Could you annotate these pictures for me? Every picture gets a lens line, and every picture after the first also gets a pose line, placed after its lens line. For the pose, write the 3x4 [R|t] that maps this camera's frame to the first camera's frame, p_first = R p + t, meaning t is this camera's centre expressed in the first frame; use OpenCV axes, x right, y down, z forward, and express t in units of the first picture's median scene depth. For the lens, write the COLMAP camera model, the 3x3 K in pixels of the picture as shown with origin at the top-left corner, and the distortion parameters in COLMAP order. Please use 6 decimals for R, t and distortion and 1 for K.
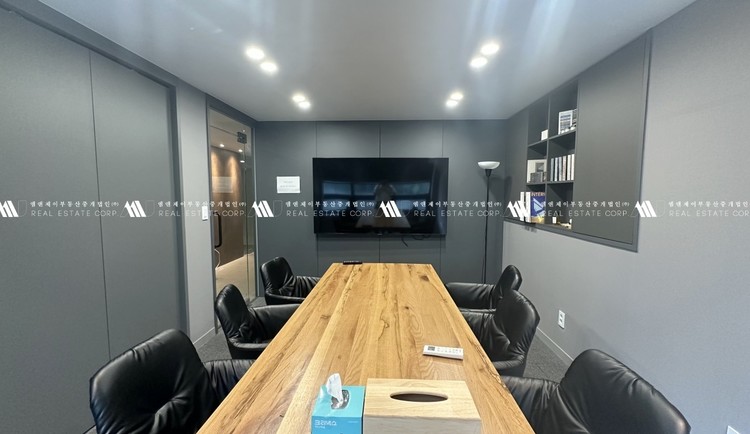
lens RADIAL K [[310.1, 0, 375.0], [0, 310.1, 217.0], [0, 0, 1]] dist [-0.000135, 0.000636]
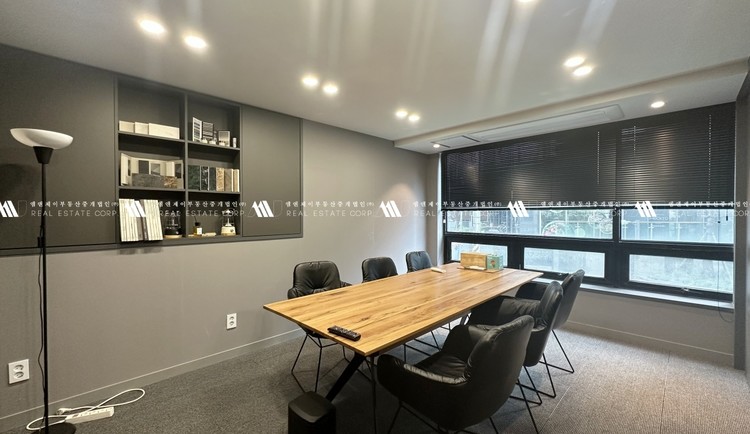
lens RADIAL K [[310.1, 0, 375.0], [0, 310.1, 217.0], [0, 0, 1]] dist [-0.000135, 0.000636]
pose [[-0.737394, -0.005086, 0.675444, -0.509187], [0.054311, 0.996288, 0.066794, -0.075983], [-0.673276, 0.085938, -0.734380, 1.513642]]
